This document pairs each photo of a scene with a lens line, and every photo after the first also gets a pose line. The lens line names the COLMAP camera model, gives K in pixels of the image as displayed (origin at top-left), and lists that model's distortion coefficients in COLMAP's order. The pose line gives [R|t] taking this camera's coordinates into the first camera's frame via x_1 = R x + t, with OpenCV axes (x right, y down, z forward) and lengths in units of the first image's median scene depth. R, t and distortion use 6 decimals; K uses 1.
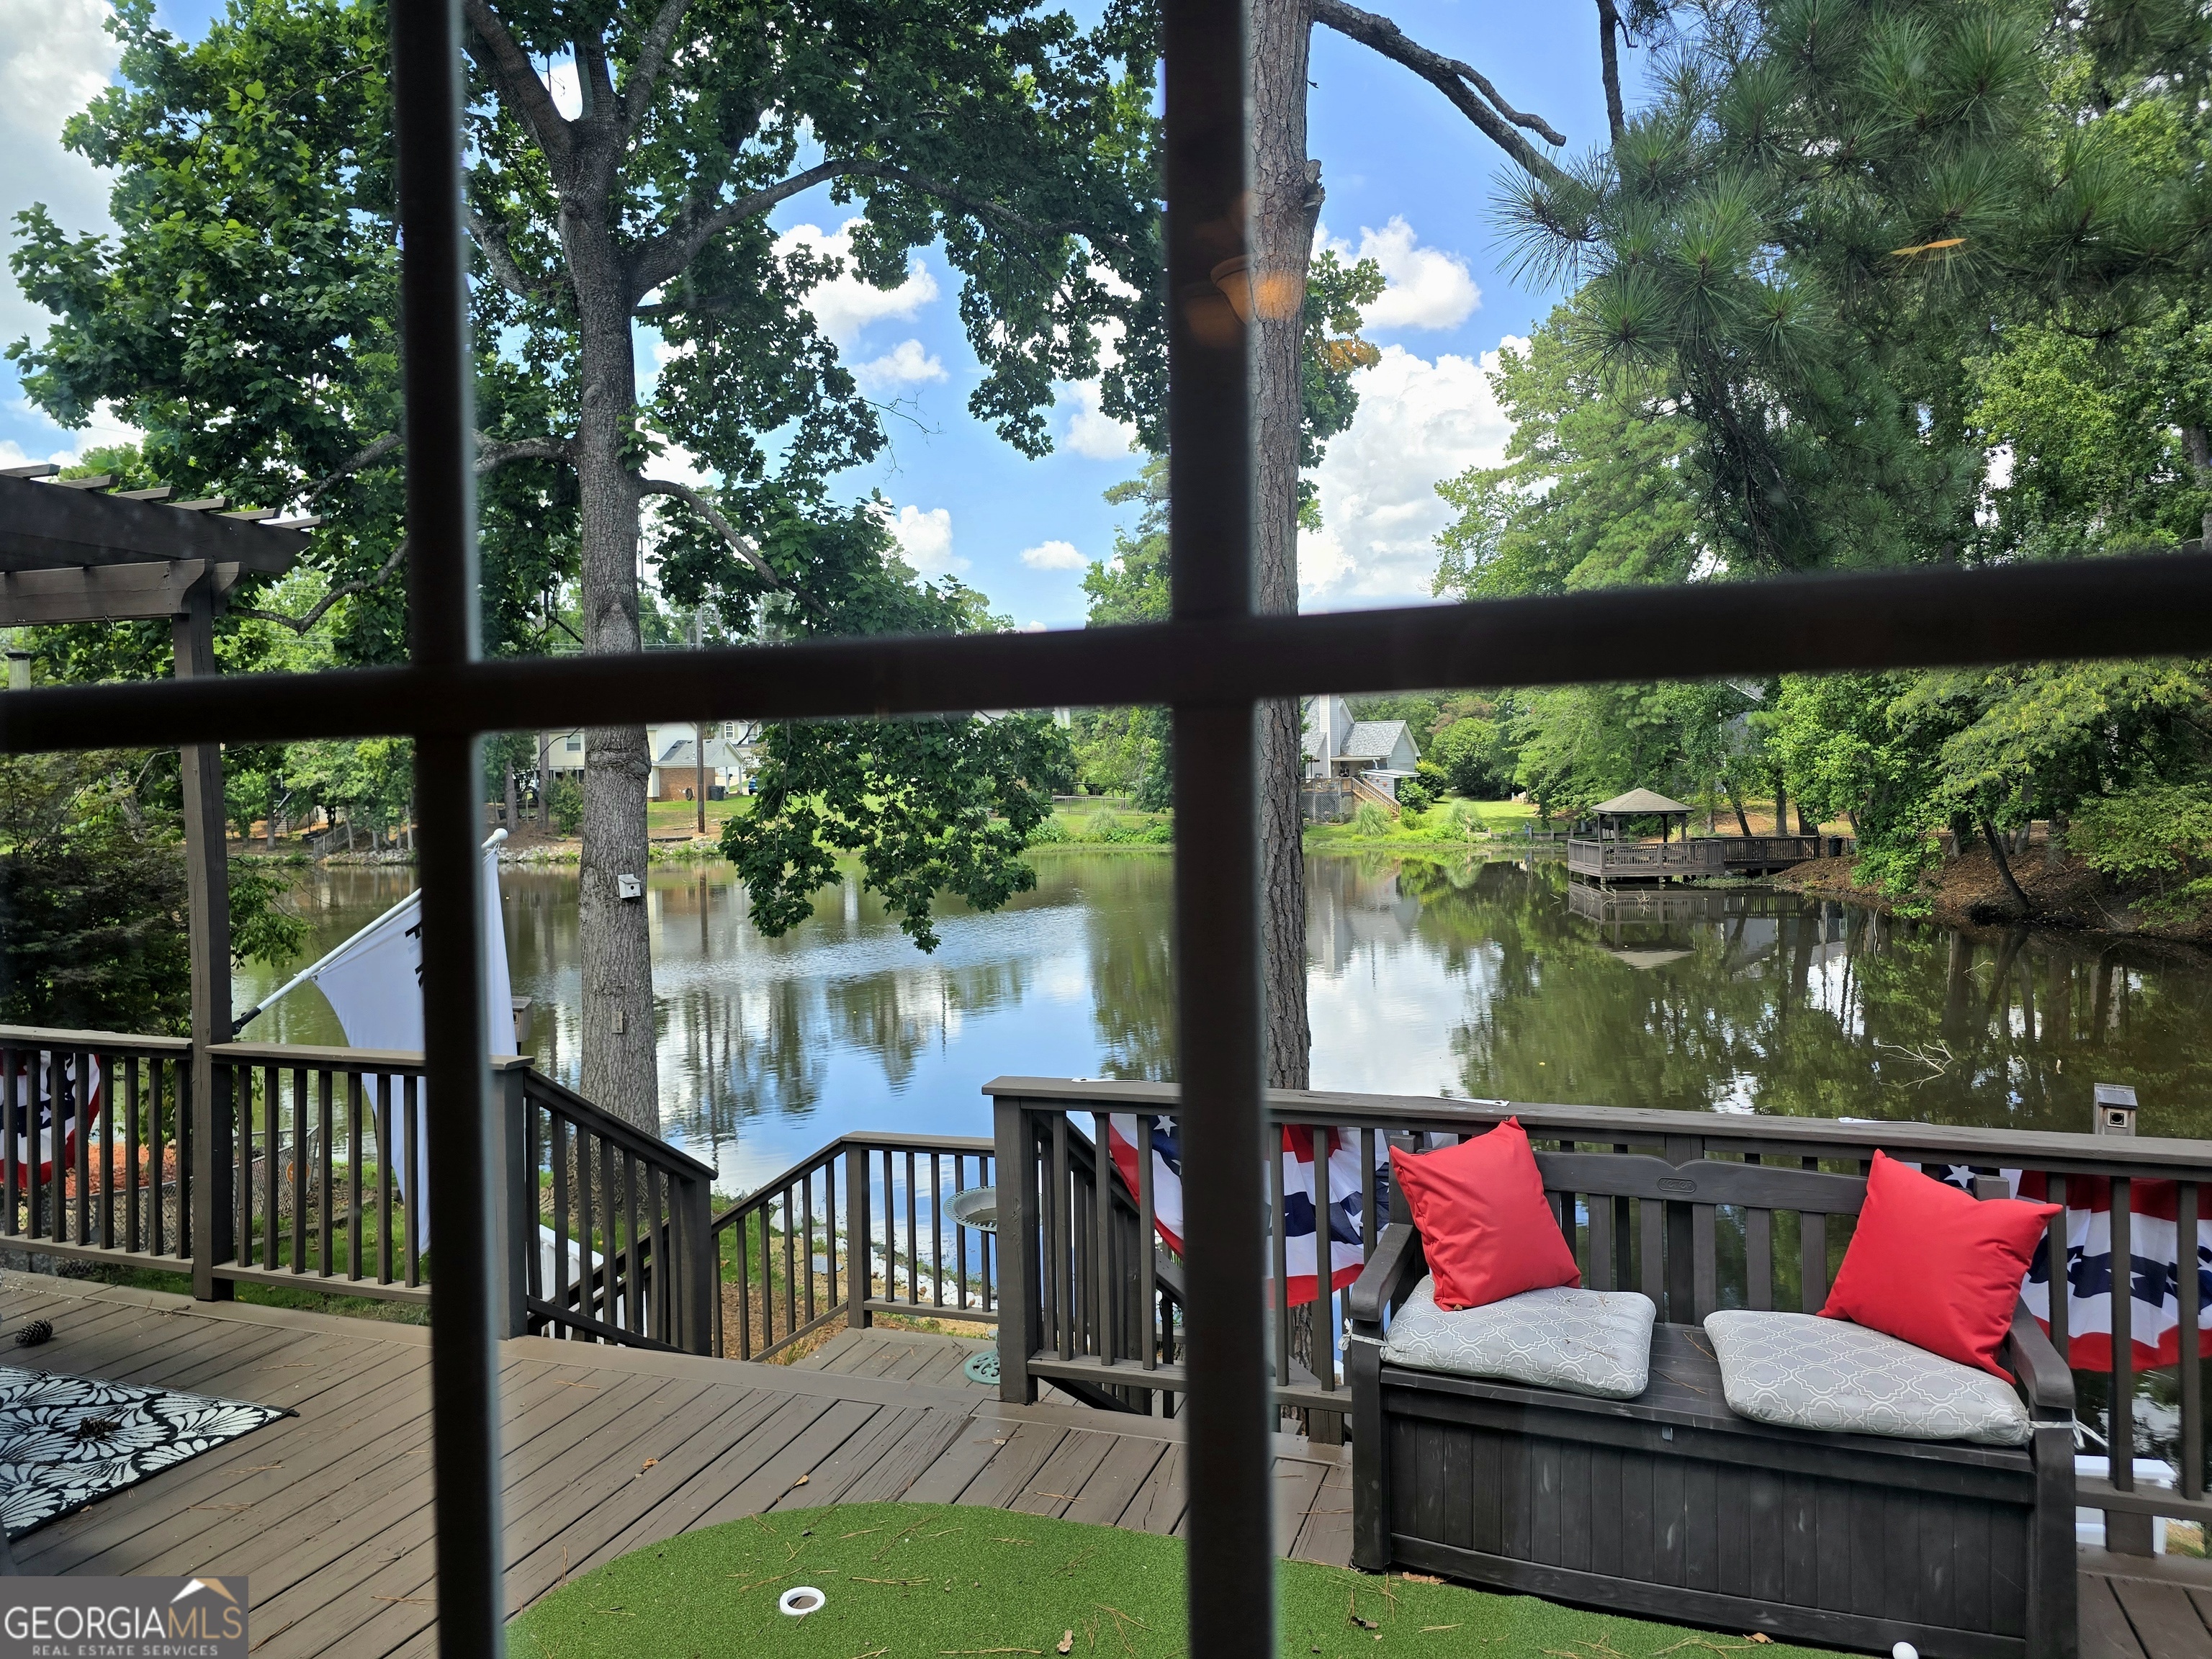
lens RADIAL K [[1492.1, 0, 1105.5], [0, 1492.1, 831.7], [0, 0, 1]] dist [0.001253, -0.001907]
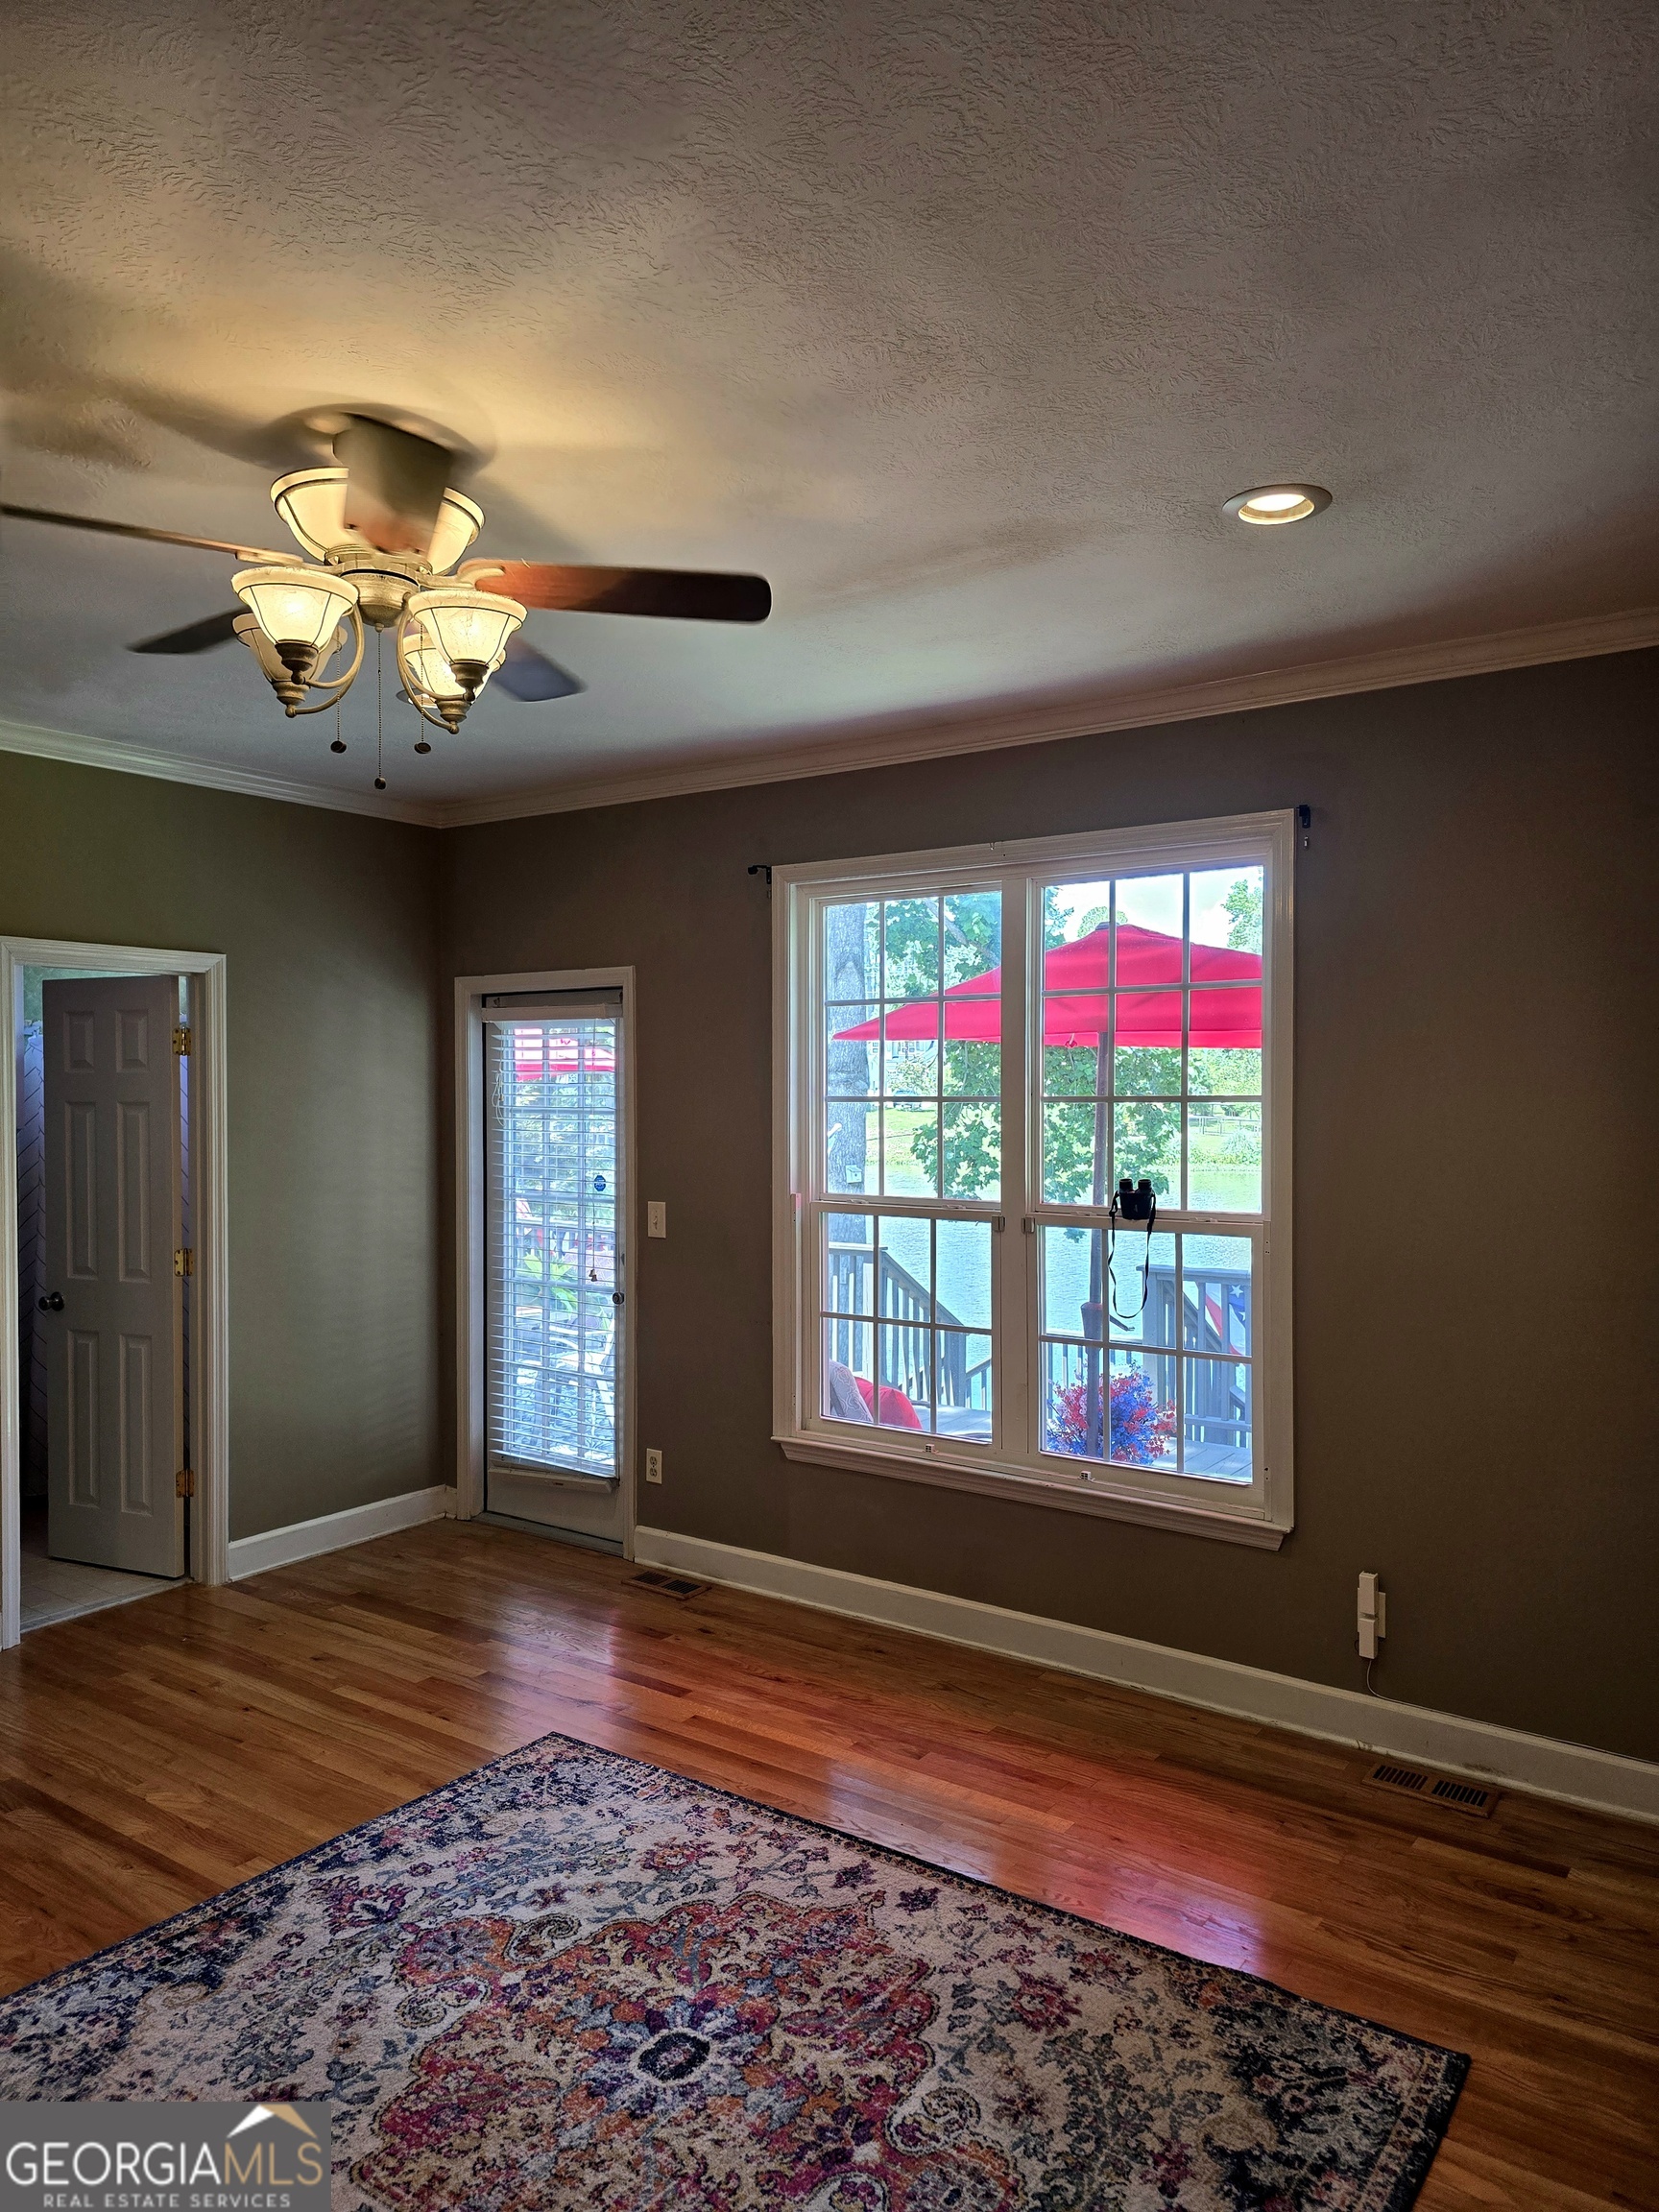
lens RADIAL K [[1492.1, 0, 823.6], [0, 1492.1, 1105.6], [0, 0, 1]] dist [0.001253, -0.001907]
pose [[0.962184, 0.023771, -0.271360, 0.010807], [-0.031689, 0.999189, -0.024834, 0.007310], [0.270549, 0.032494, 0.962158, -0.223761]]
